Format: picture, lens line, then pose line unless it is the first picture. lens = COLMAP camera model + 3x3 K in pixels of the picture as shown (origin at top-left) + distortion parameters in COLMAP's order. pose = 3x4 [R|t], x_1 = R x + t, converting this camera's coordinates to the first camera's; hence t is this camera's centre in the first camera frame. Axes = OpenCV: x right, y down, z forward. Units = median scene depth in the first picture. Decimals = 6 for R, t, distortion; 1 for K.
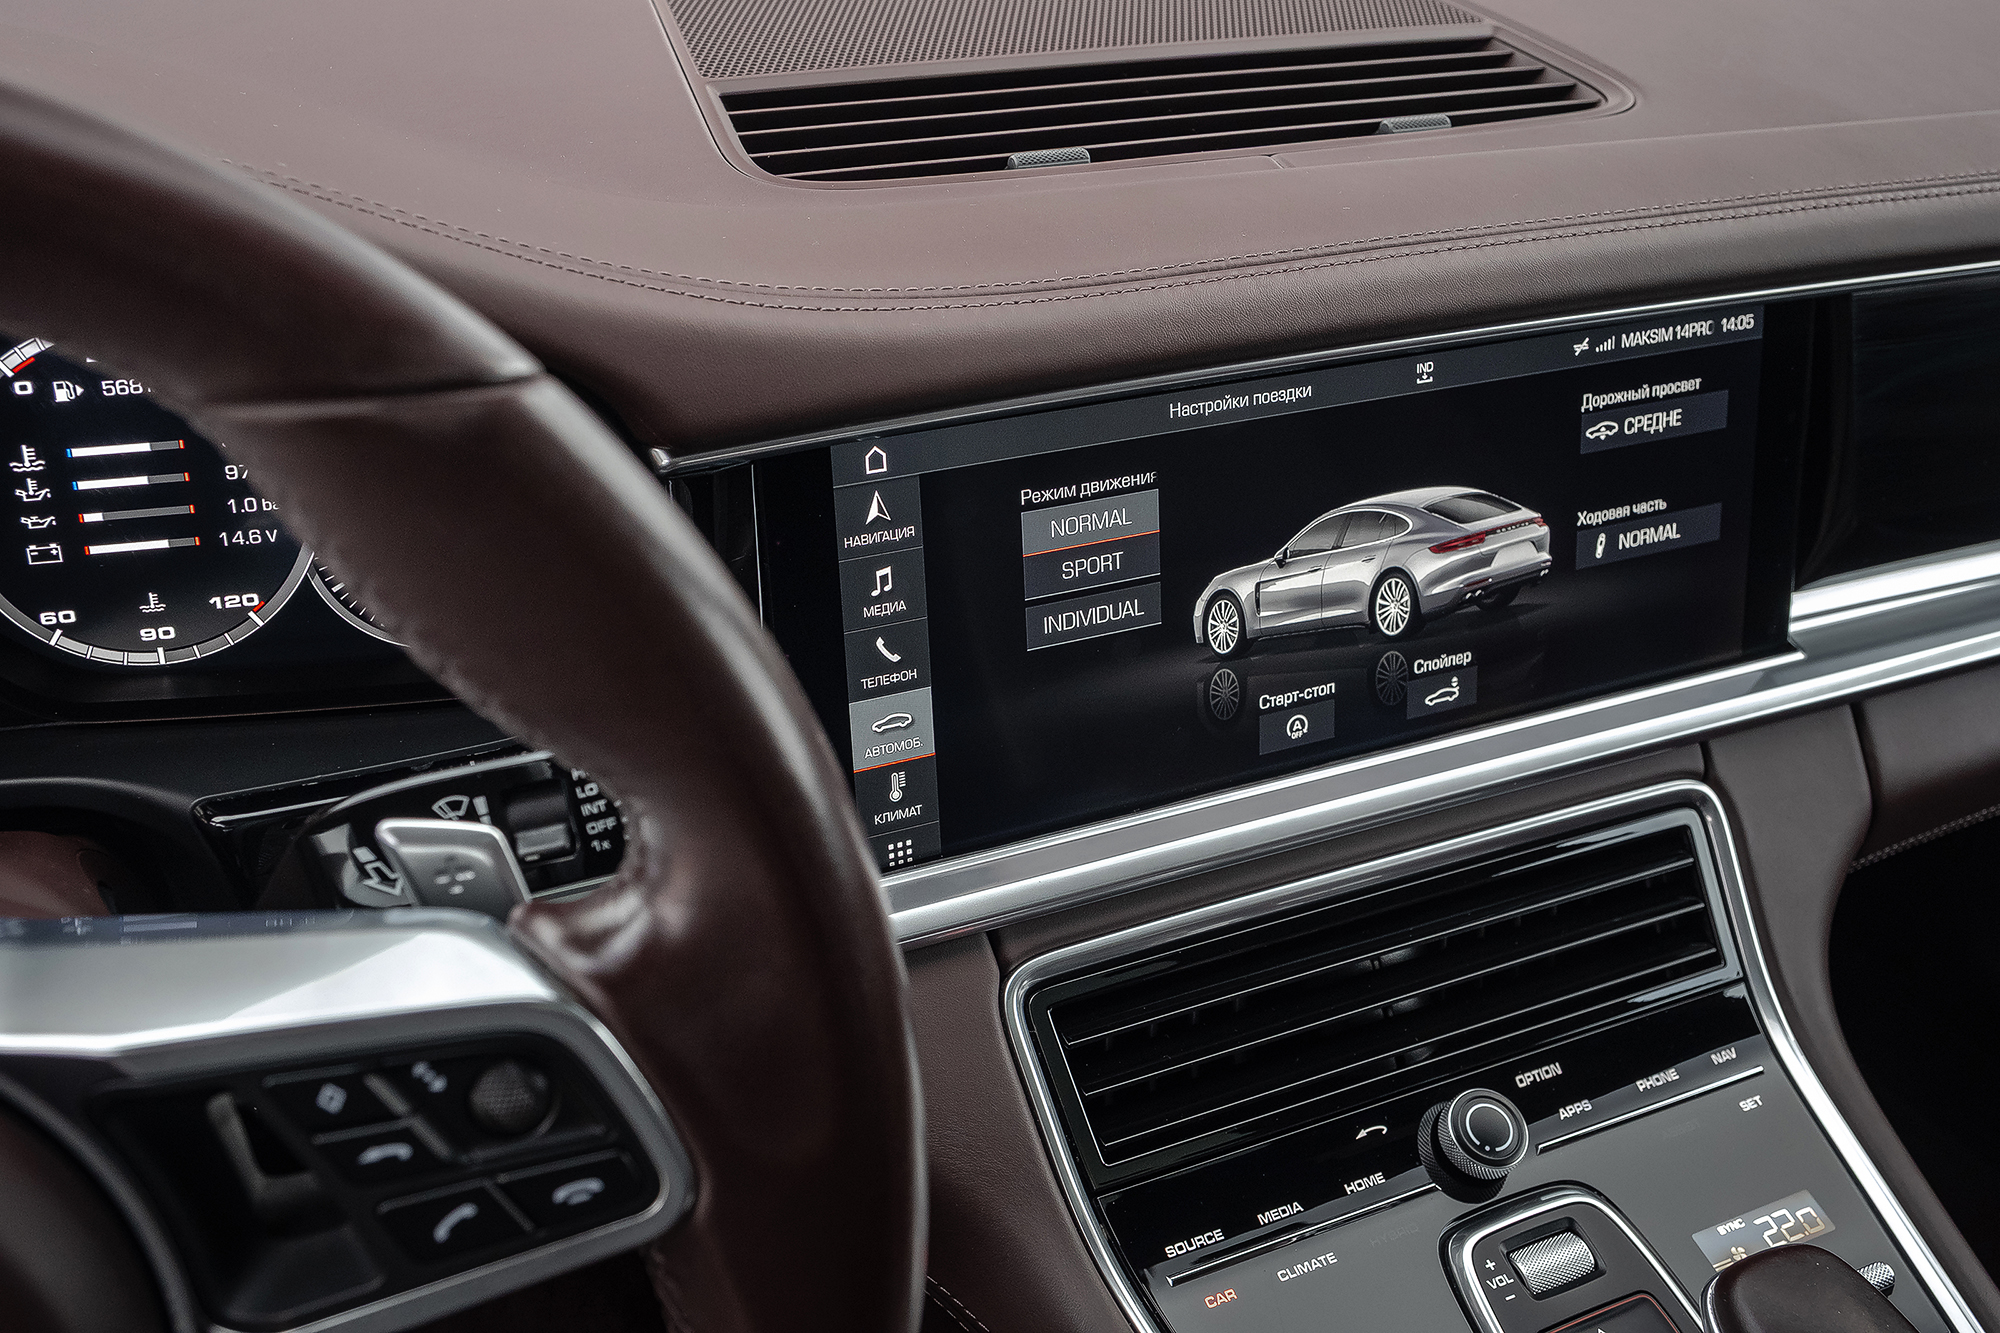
lens RADIAL K [[2154.1, 0, 996.5], [0, 2154.1, 592.4], [0, 0, 1]] dist [-0.046288, -0.003201]
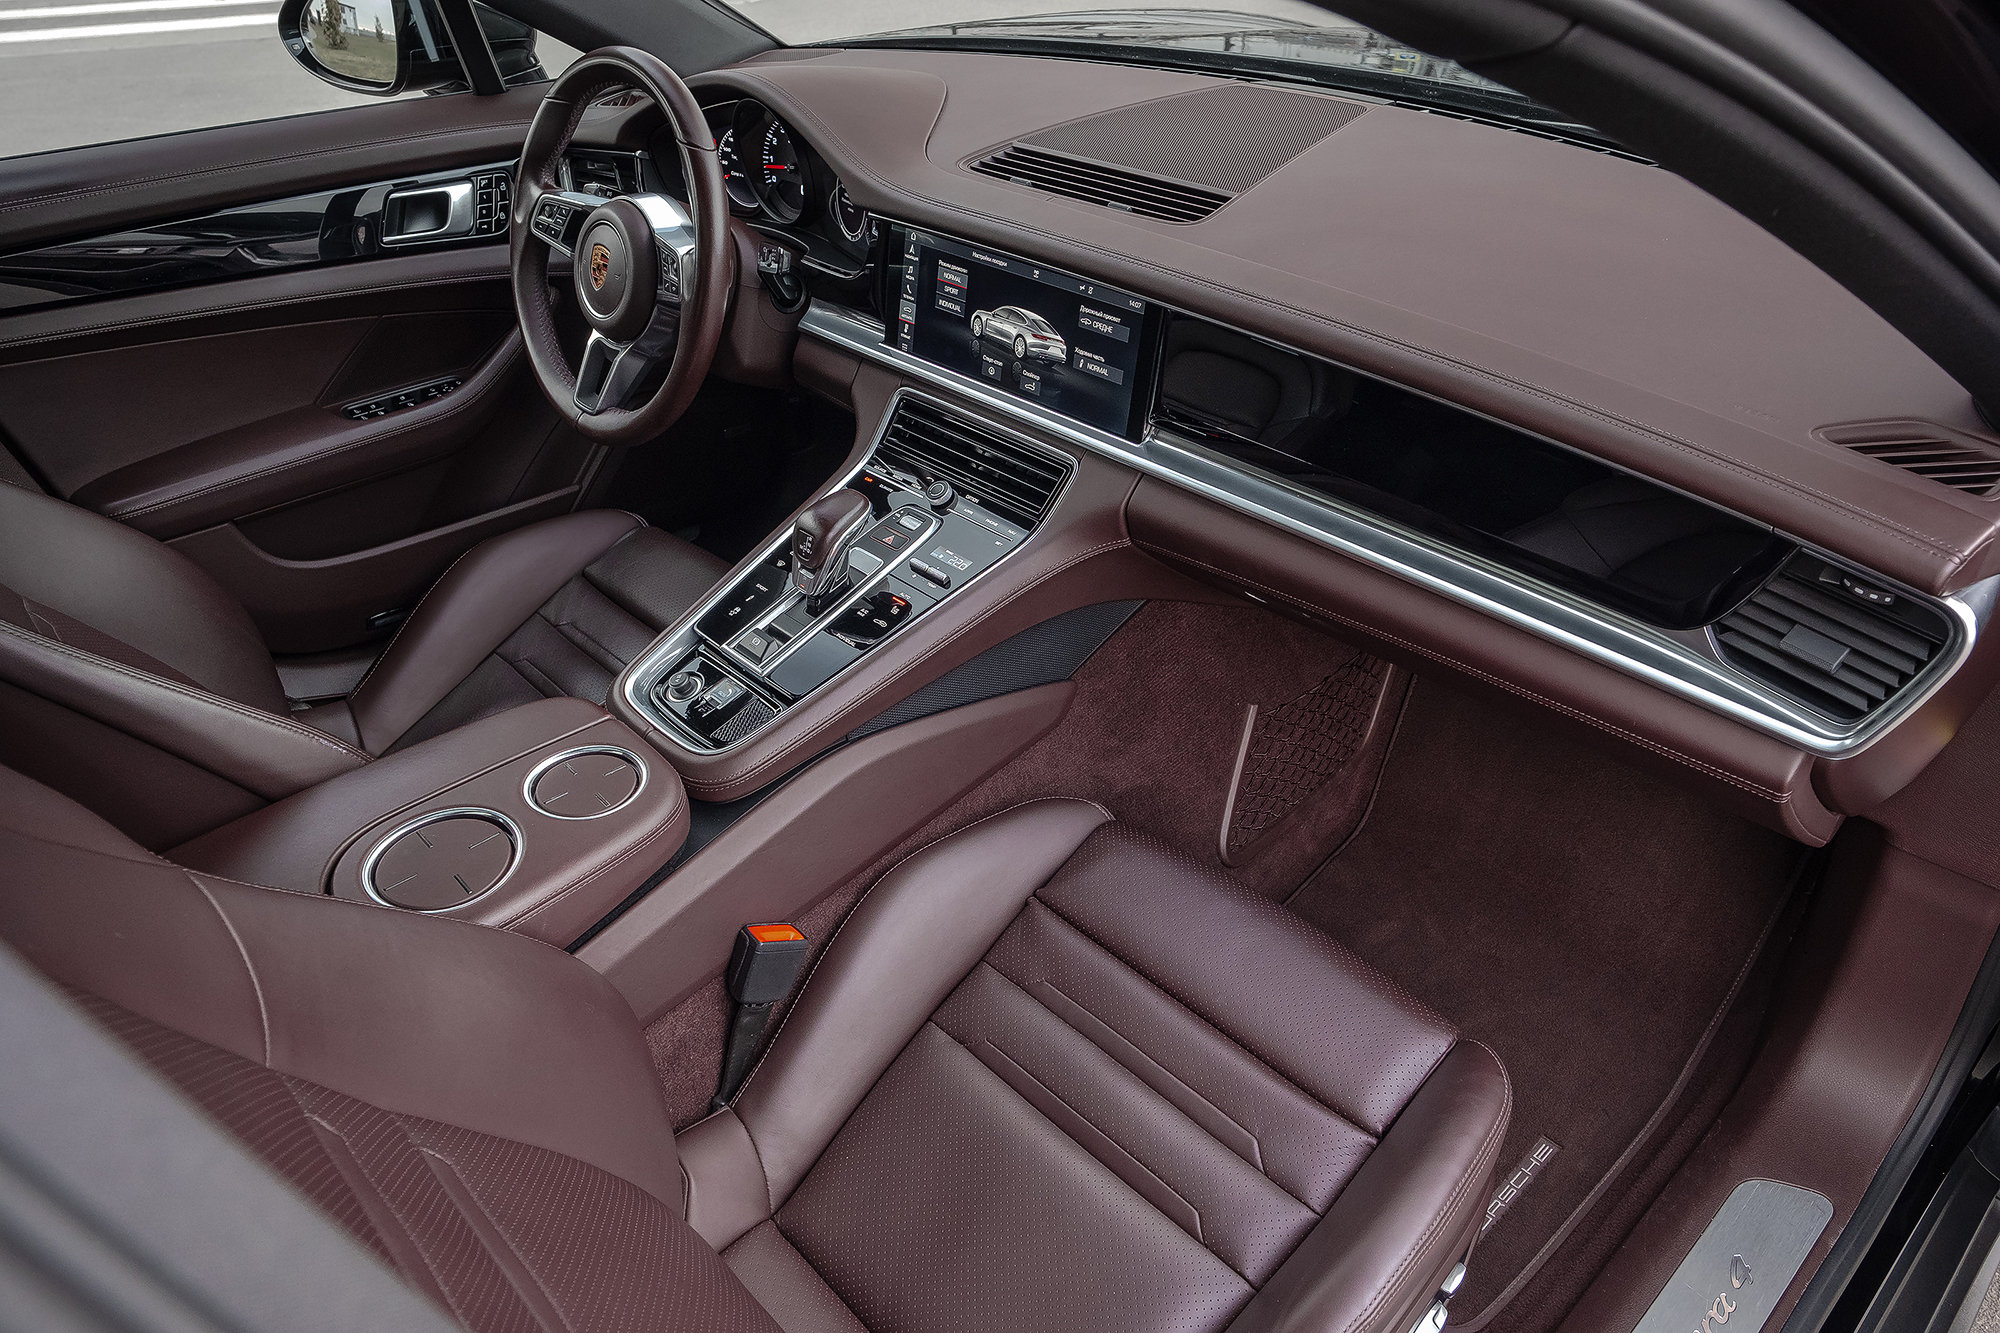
lens RADIAL K [[1341.4, 0, 1000.0], [0, 1341.4, 666.5], [0, 0, 1]] dist [-0.017665, -0.005539]
pose [[0.288685, 0.502288, -0.815087, 1.956404], [-0.400577, 0.836604, 0.373673, -0.315181], [0.869597, 0.218632, 0.442720, 0.211897]]
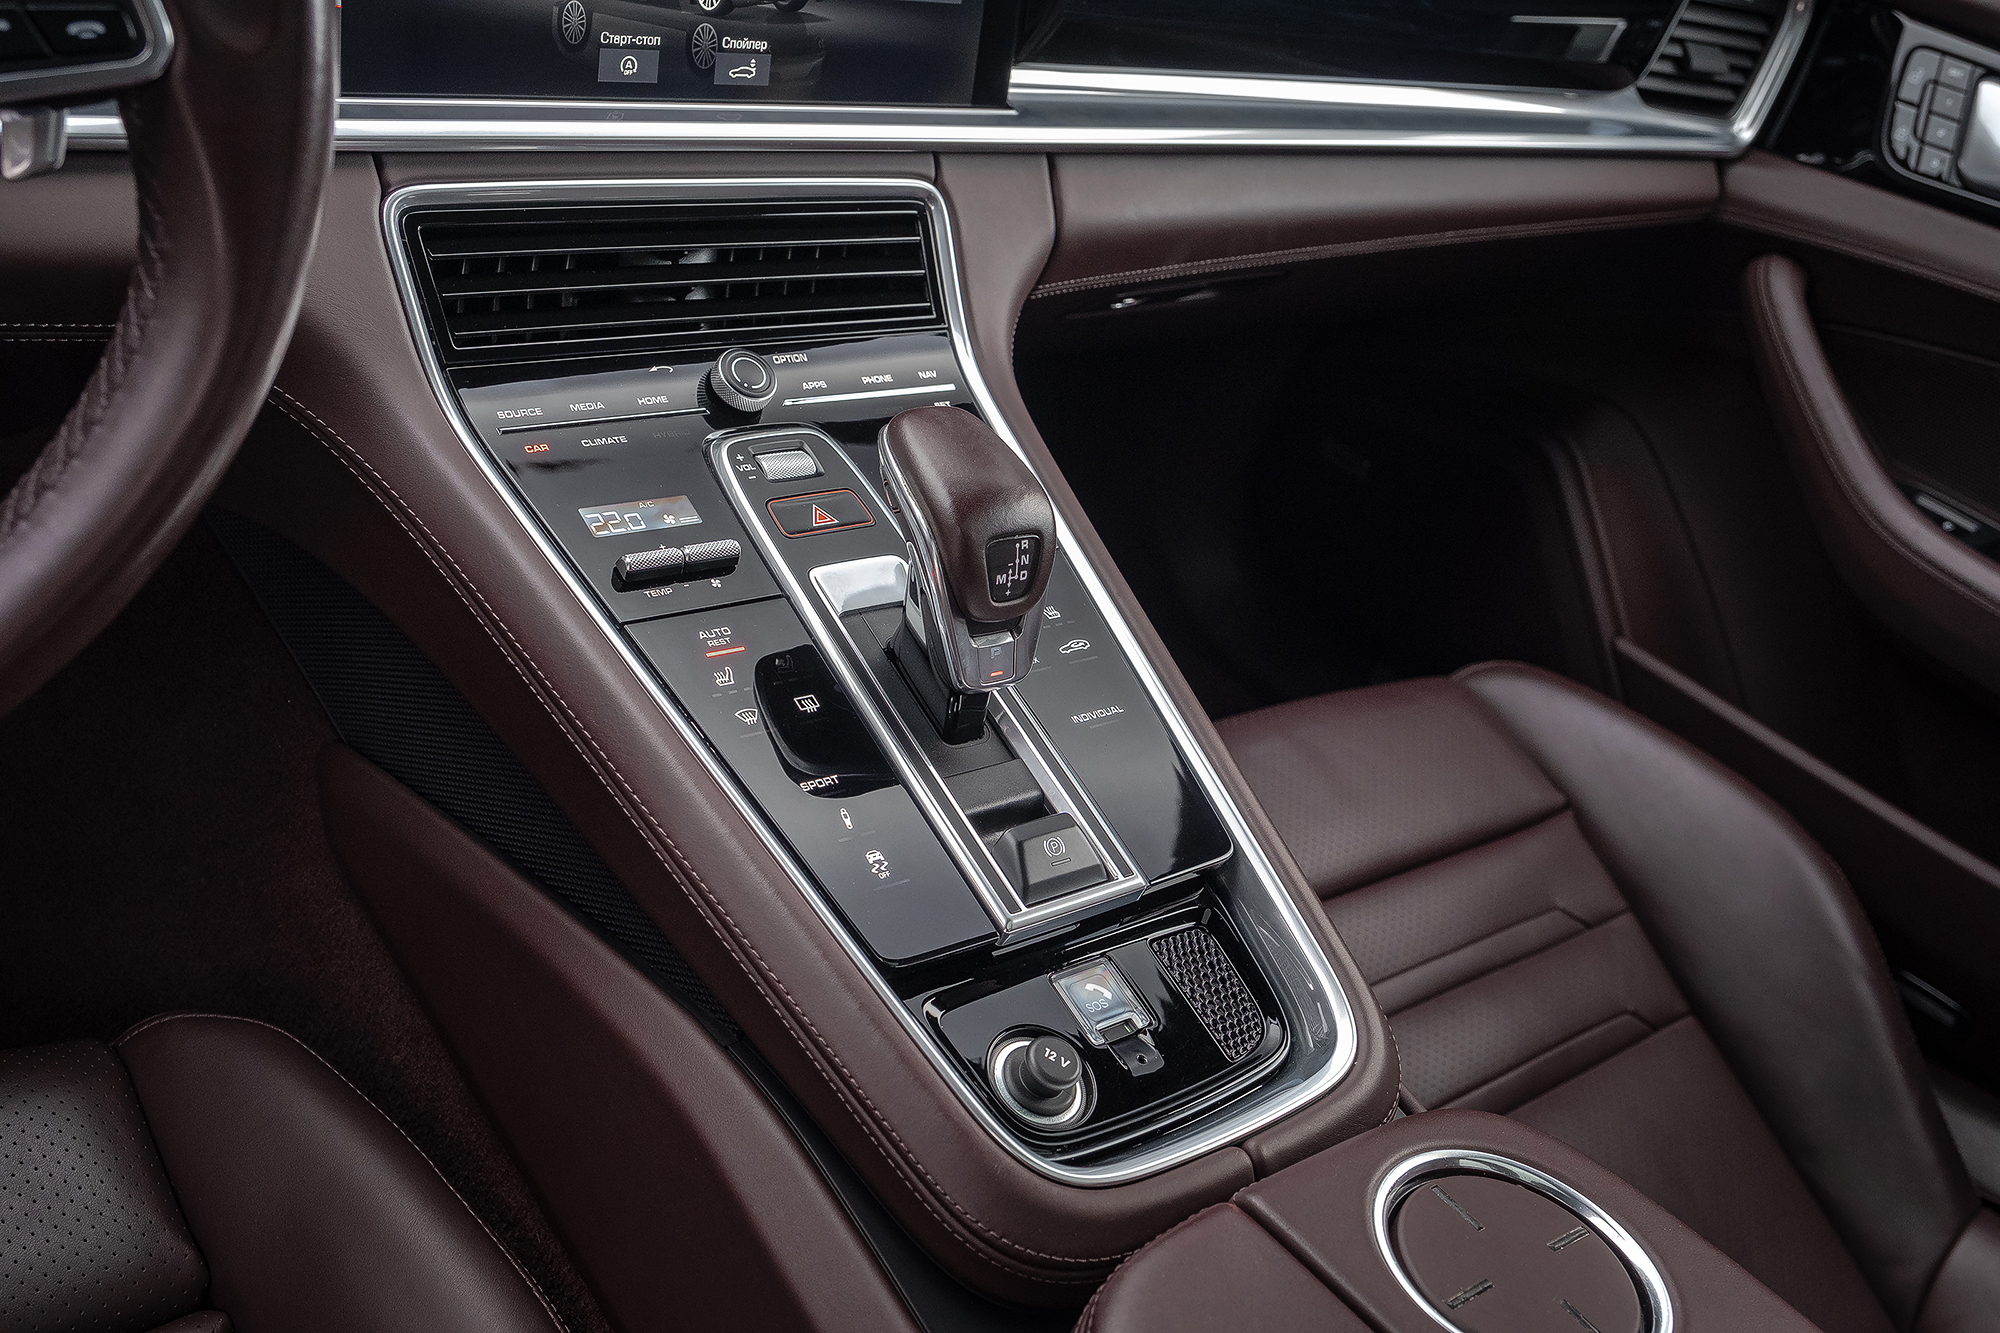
lens RADIAL K [[2076.7, 0, 1000.0], [0, 2076.7, 666.5], [0, 0, 1]] dist [-0.031371, 0.015158]
pose [[0.949843, 0.063242, 0.306266, -0.006889], [-0.093362, 0.992023, 0.084703, 0.287997], [-0.298466, -0.109049, 0.948170, -0.283056]]
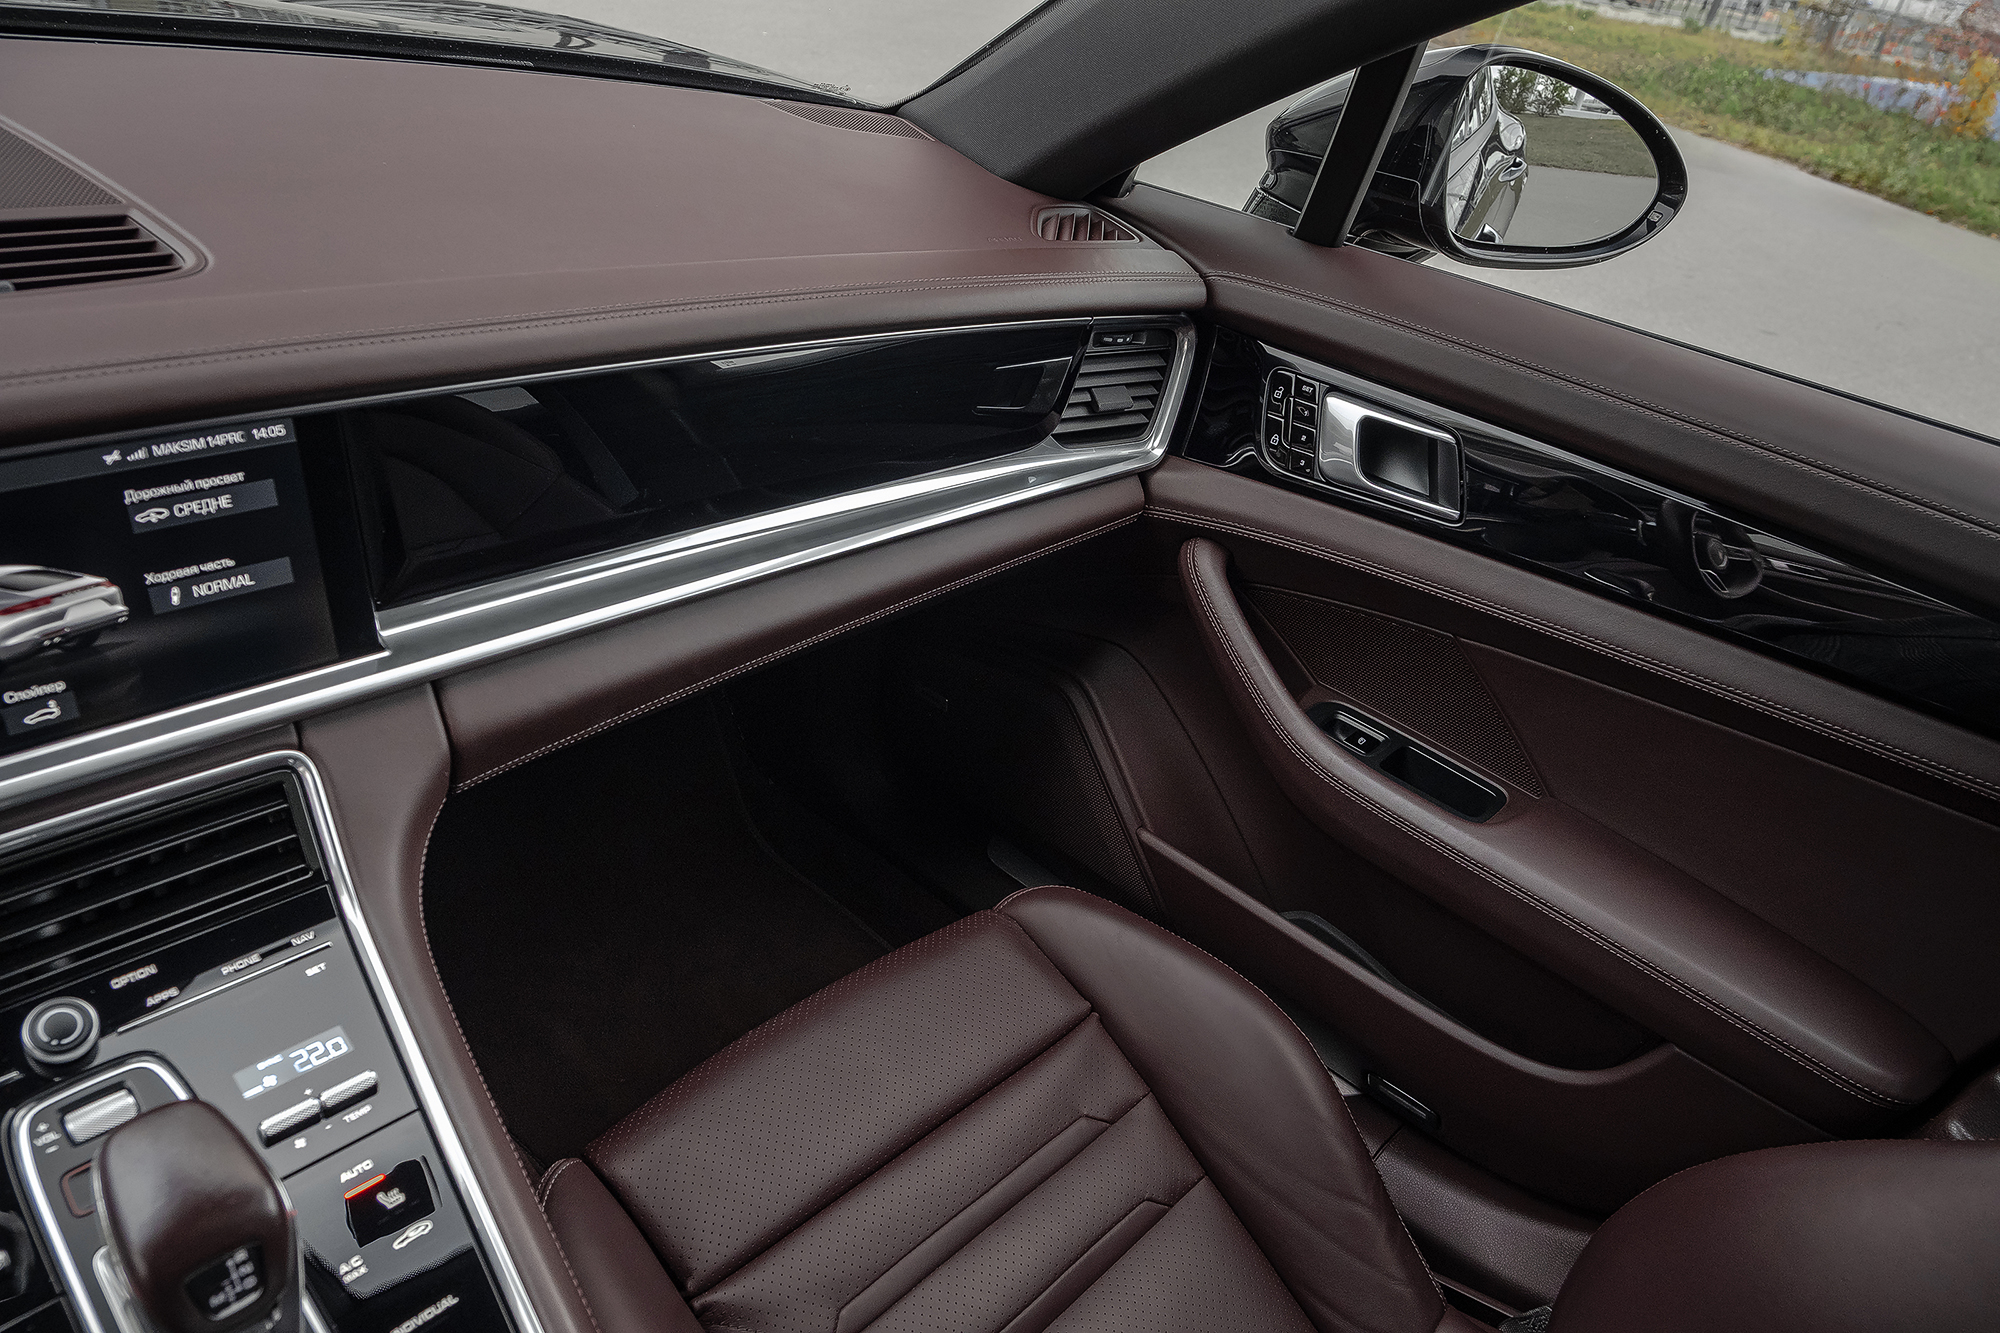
lens RADIAL K [[1341.4, 0, 1000.0], [0, 1341.4, 666.5], [0, 0, 1]] dist [-0.017665, -0.005539]
pose [[0.935539, -0.089301, 0.341749, 0.498443], [0.054349, 0.992385, 0.110533, -0.044192], [-0.349017, -0.084834, 0.933268, -0.006327]]
